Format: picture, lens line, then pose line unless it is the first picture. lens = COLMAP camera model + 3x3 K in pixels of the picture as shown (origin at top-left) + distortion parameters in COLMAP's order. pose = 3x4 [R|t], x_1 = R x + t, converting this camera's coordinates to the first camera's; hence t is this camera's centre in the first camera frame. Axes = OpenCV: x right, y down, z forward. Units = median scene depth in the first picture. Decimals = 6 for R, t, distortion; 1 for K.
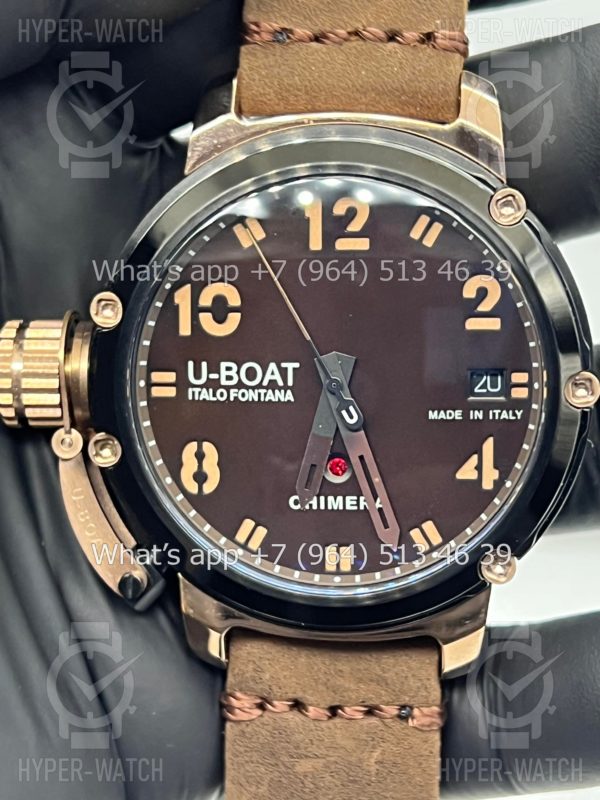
lens RADIAL K [[1829.0, 0, 300.0], [0, 1829.0, 400.0], [0, 0, 1]] dist [0.323445, -0.064224]
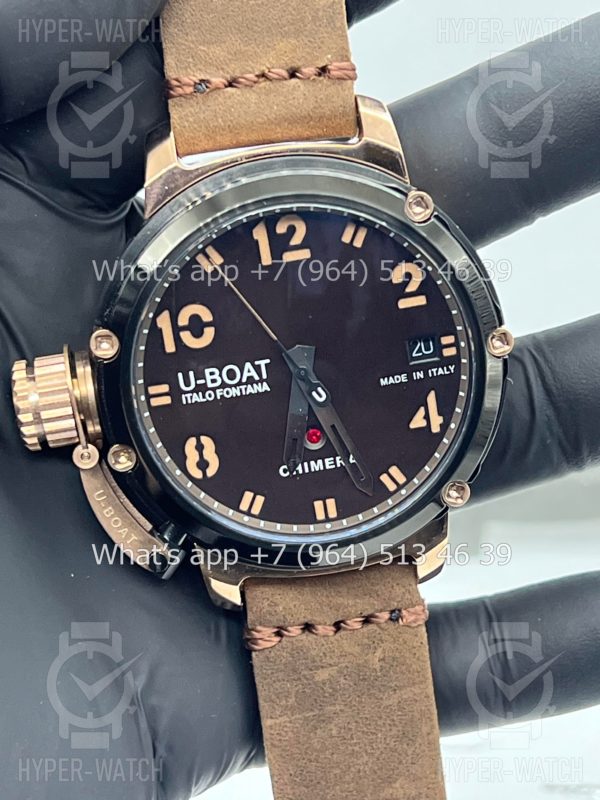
lens RADIAL K [[1829.0, 0, 300.0], [0, 1829.0, 400.0], [0, 0, 1]] dist [0.323445, -0.064224]
pose [[0.976941, -0.180055, 0.114748, -0.123814], [0.168755, 0.980404, 0.101636, -0.112719], [-0.130800, -0.079928, 0.988182, -0.201120]]
